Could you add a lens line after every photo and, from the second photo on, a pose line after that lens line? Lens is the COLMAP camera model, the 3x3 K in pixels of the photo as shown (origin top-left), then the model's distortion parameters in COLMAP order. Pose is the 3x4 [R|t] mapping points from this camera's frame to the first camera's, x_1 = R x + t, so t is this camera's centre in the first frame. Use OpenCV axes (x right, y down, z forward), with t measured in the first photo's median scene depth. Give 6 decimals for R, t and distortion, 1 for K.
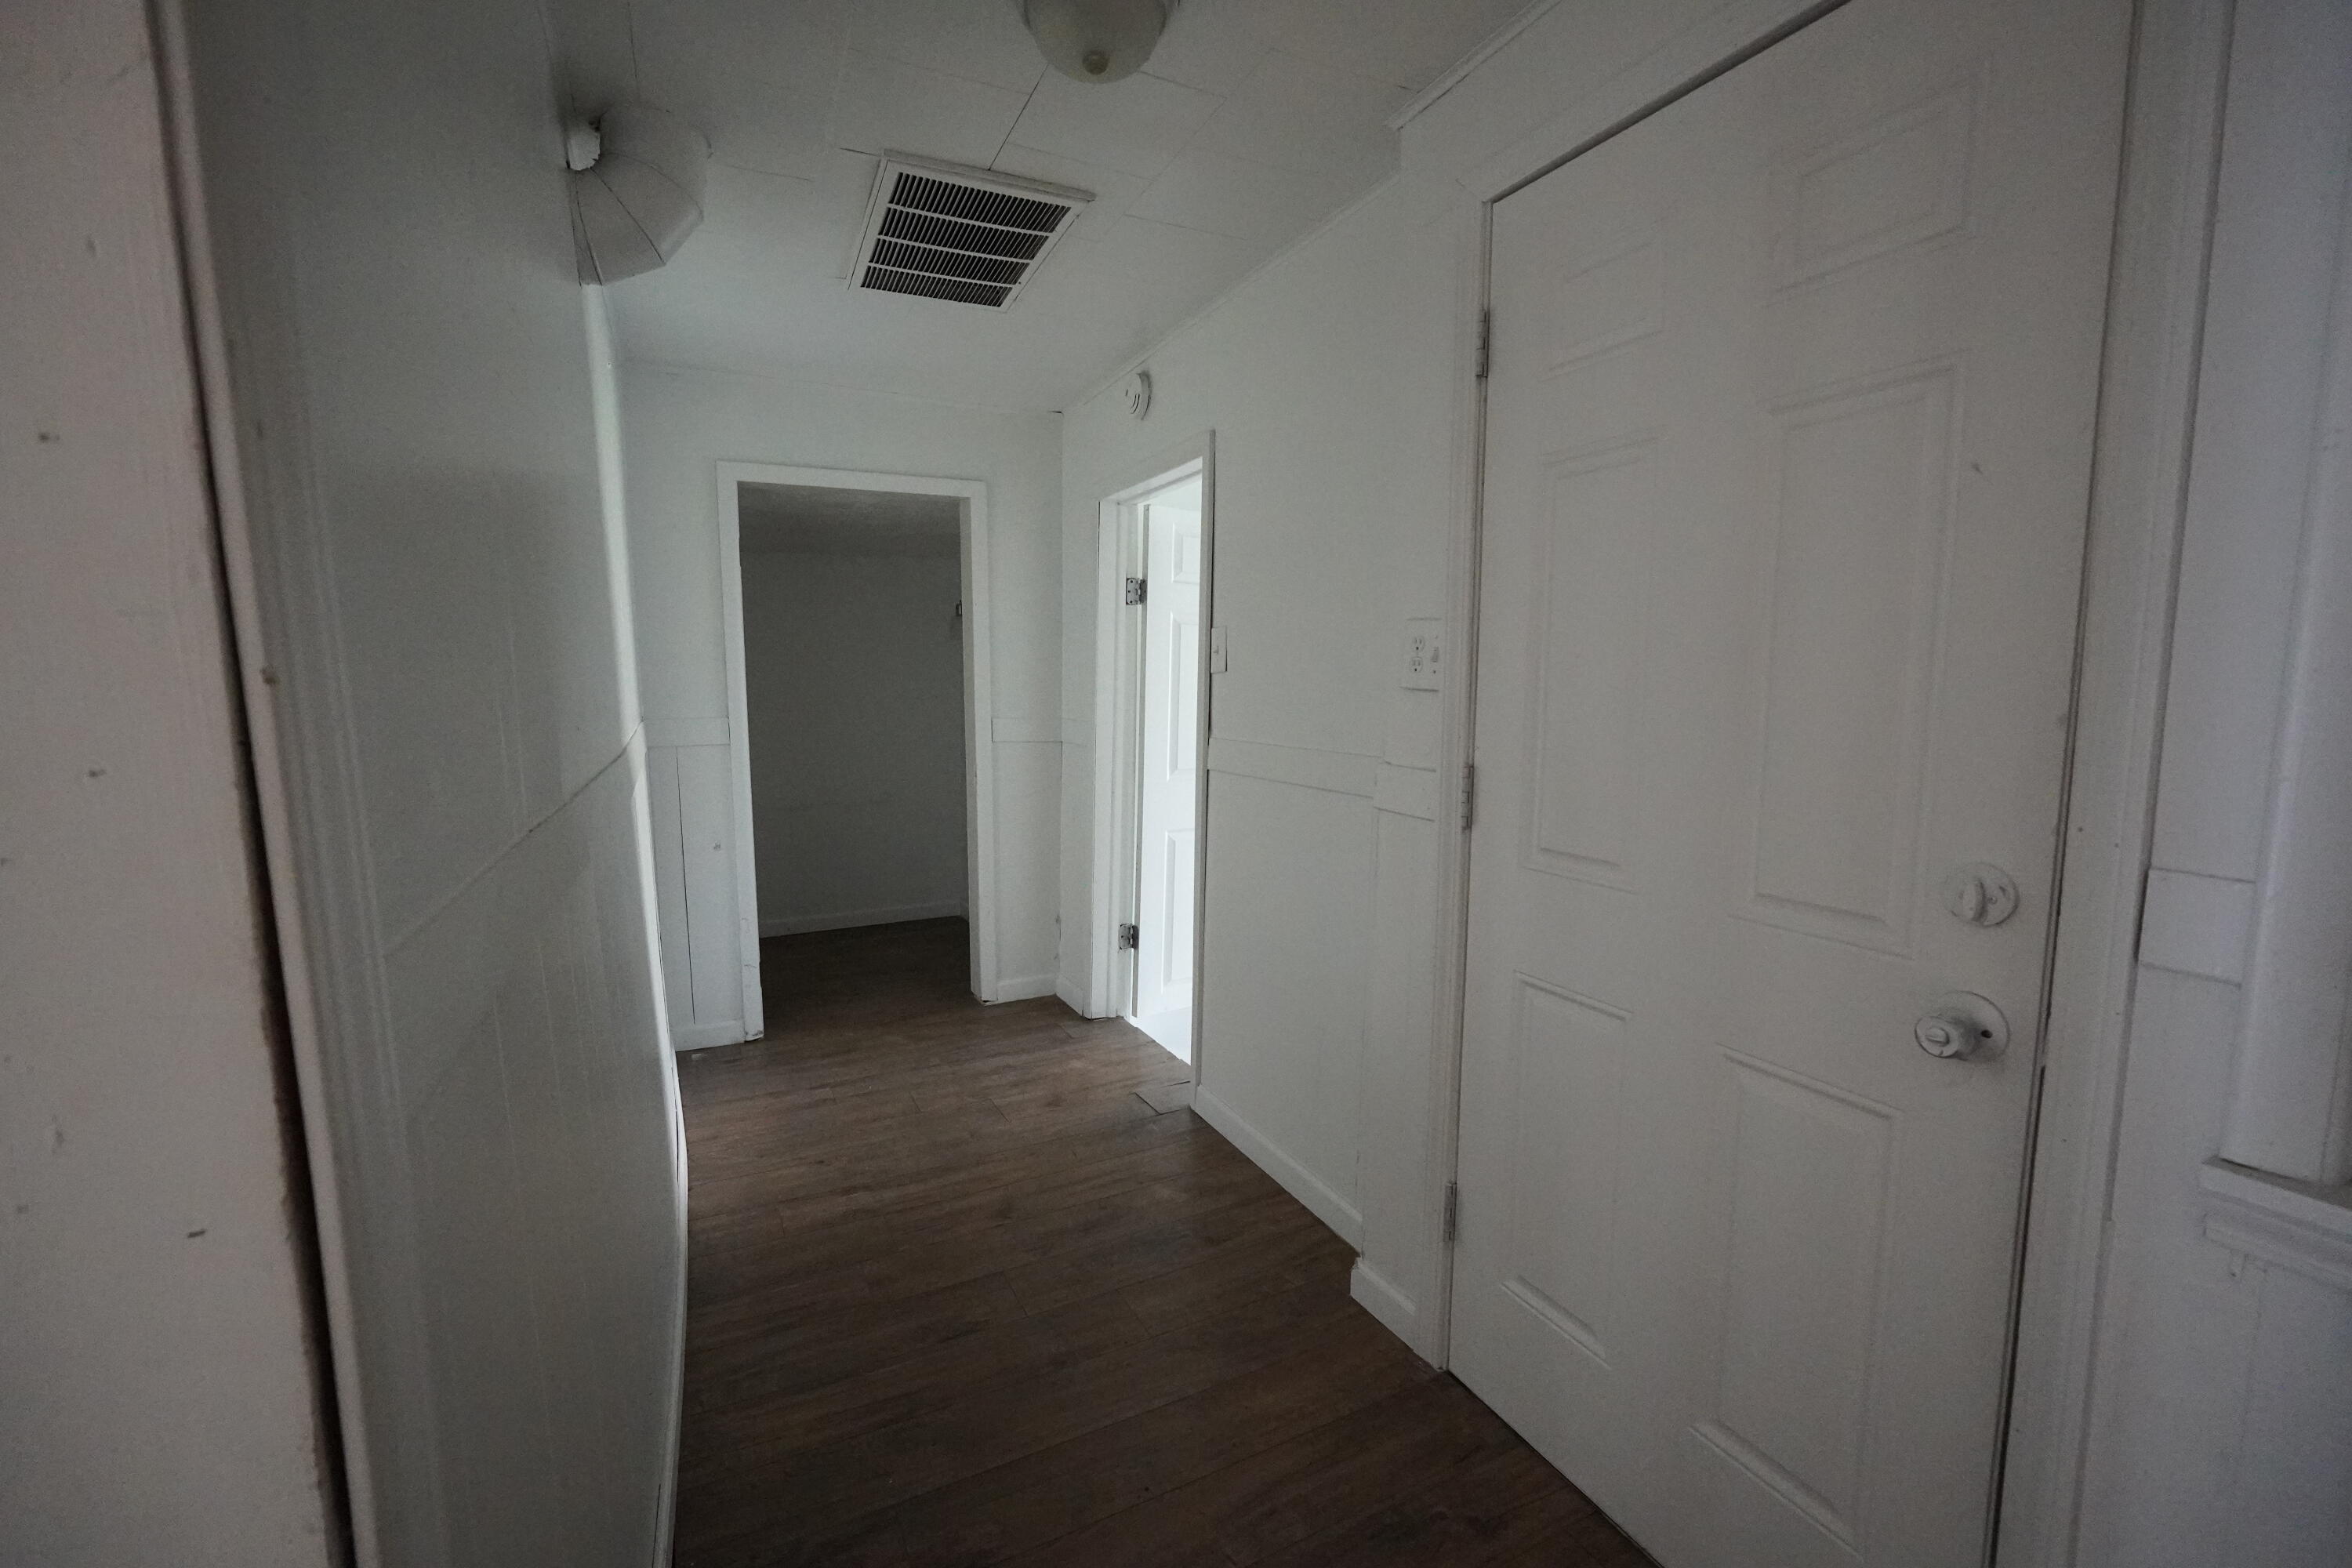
lens RADIAL K [[990.8, 0, 1171.2], [0, 990.8, 776.1], [0, 0, 1]] dist [-0.017055, 0.006951]
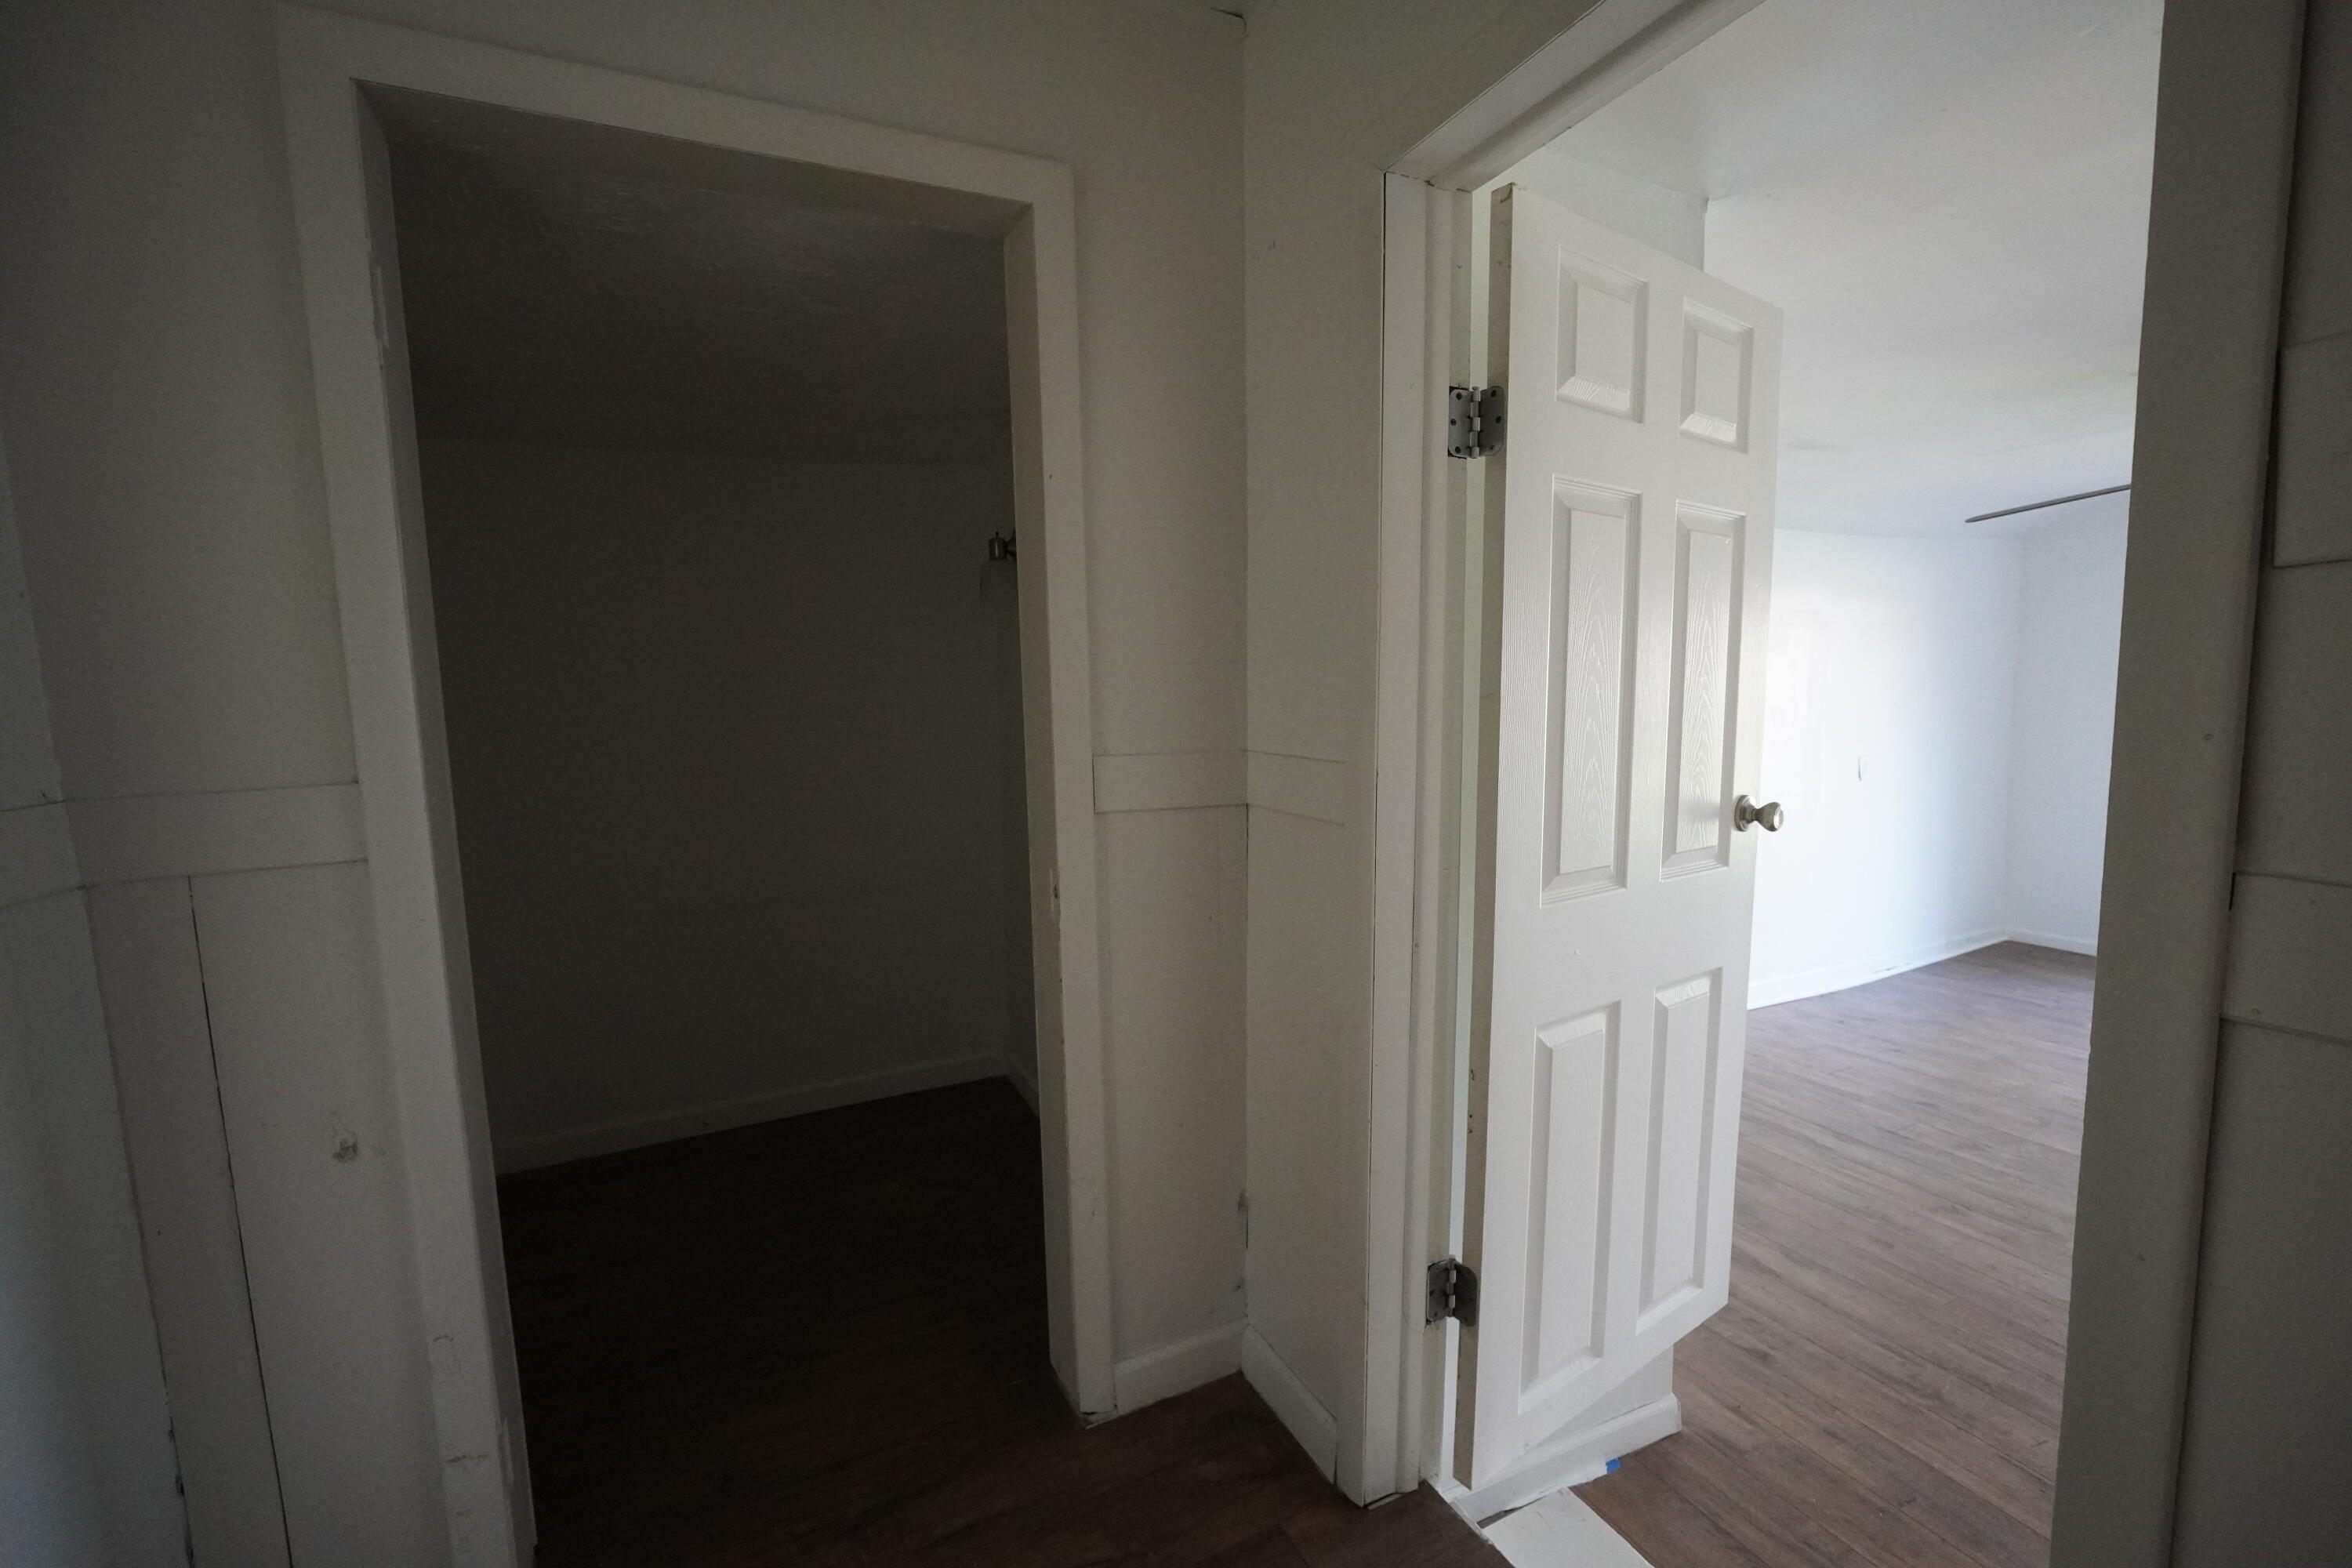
lens RADIAL K [[990.8, 0, 1171.2], [0, 990.8, 776.1], [0, 0, 1]] dist [-0.017055, 0.006951]
pose [[0.999304, -0.024928, -0.027744, -0.139924], [0.024523, 0.999589, -0.014825, -0.045477], [0.028102, 0.014134, 0.999505, 0.597176]]
